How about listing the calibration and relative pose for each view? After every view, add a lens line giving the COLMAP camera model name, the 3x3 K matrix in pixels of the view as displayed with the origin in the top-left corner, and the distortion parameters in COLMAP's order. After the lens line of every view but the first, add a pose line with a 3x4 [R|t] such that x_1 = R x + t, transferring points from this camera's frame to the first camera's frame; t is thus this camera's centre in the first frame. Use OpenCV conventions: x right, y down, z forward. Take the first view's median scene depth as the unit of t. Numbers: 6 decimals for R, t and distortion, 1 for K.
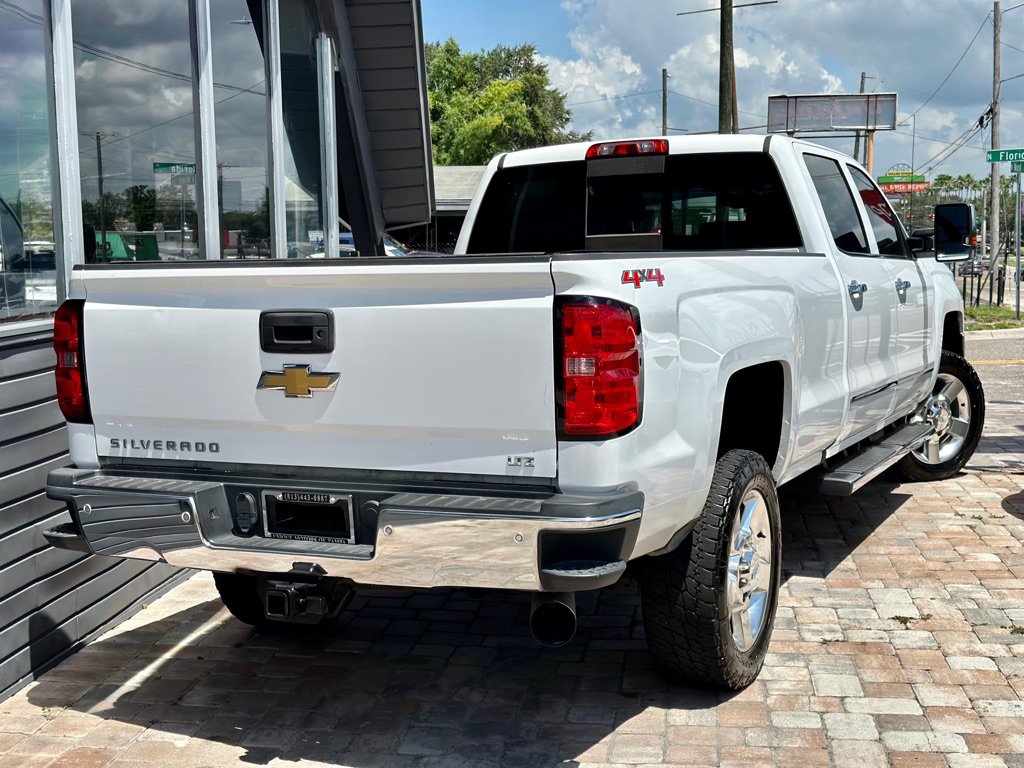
lens RADIAL K [[1422.9, 0, 507.4], [0, 1422.9, 399.3], [0, 0, 1]] dist [0.099487, 0.000000]
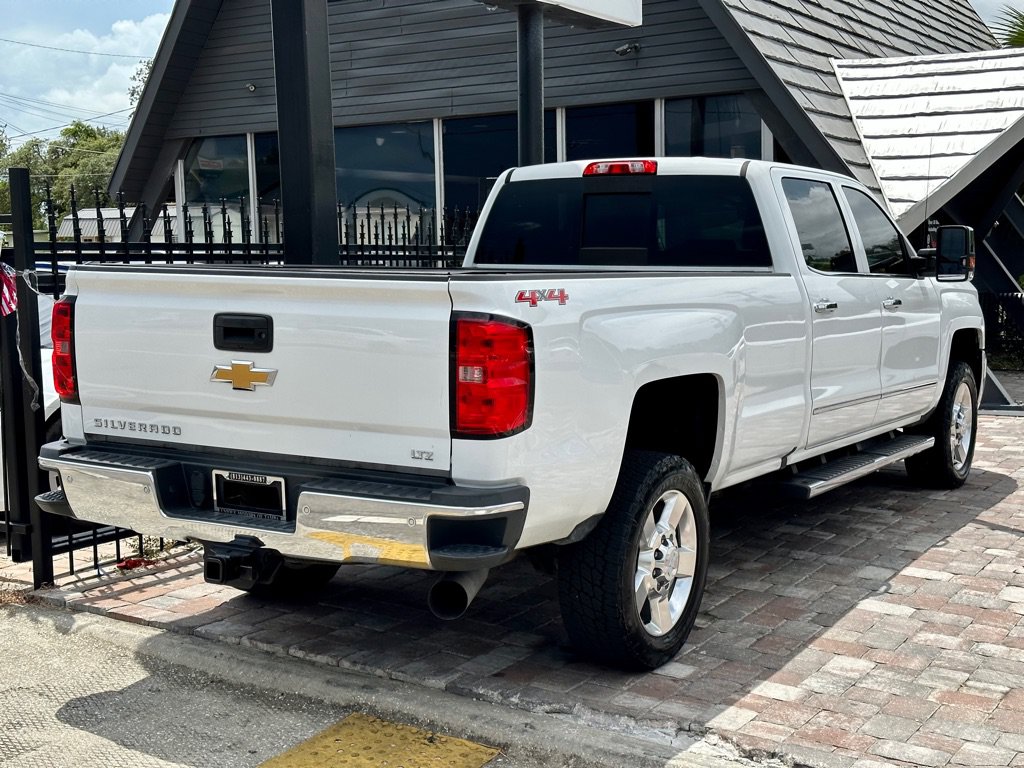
lens RADIAL K [[1422.9, 0, 517.5], [0, 1422.9, 390.2], [0, 0, 1]] dist [0.099487, 0.000000]
pose [[0.994804, 0.041927, -0.092773, 0.154467], [-0.041803, 0.999120, 0.003286, -0.012489], [0.092830, 0.000610, 0.995682, -0.102795]]
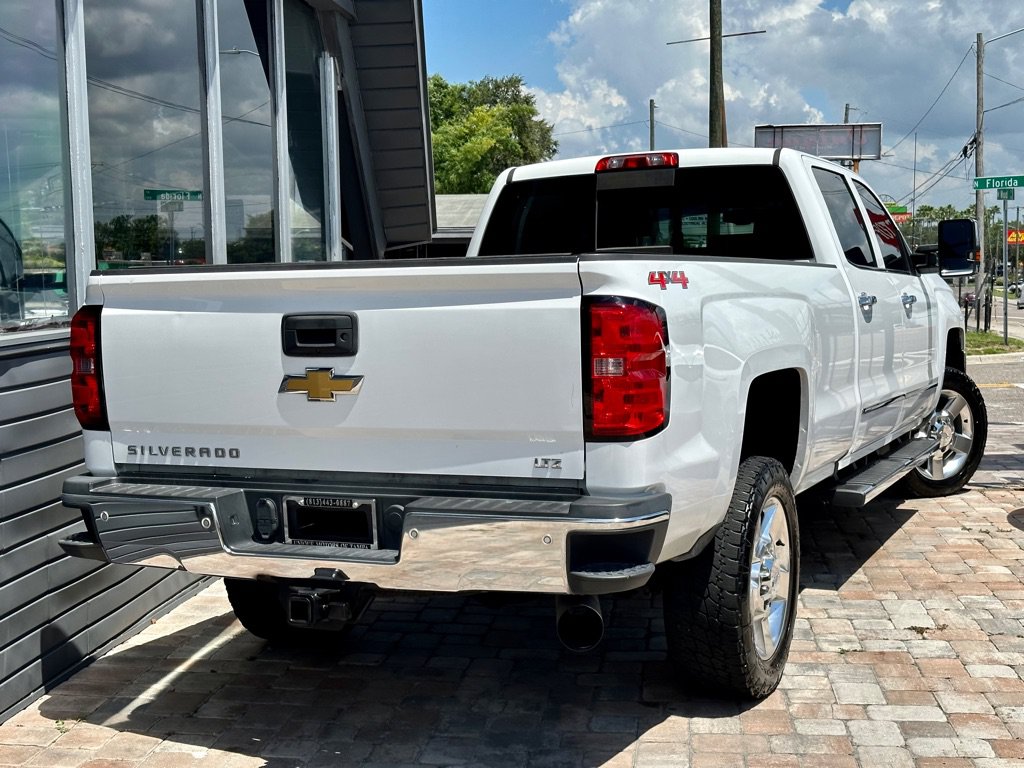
lens RADIAL K [[1422.9, 0, 521.2], [0, 1422.9, 393.6], [0, 0, 1]] dist [0.099487, 0.000000]
pose [[0.999818, -0.002529, 0.018893, -0.022743], [0.003004, 0.999678, -0.025188, 0.016329], [-0.018824, 0.025241, 0.999504, 0.005164]]
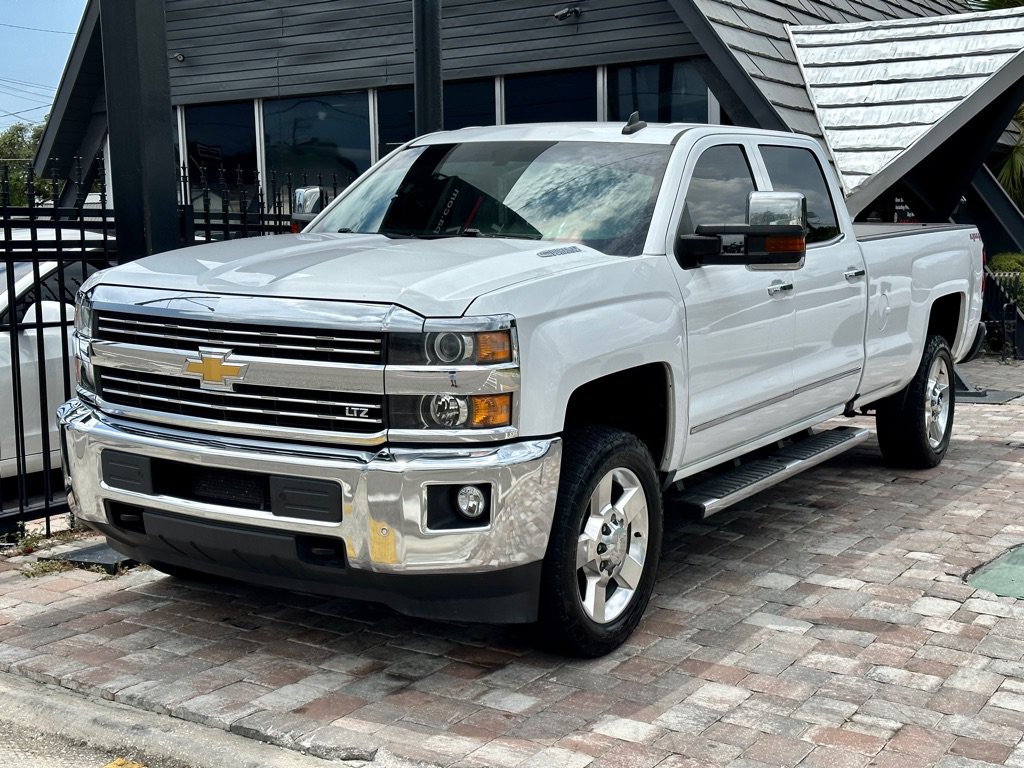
lens RADIAL K [[1422.9, 0, 510.5], [0, 1422.9, 382.0], [0, 0, 1]] dist [0.099487, 0.000000]
pose [[0.994518, 0.041473, -0.095988, 0.263708], [-0.041014, 0.999136, 0.006744, -0.014245], [0.096185, -0.002770, 0.995360, 0.078052]]
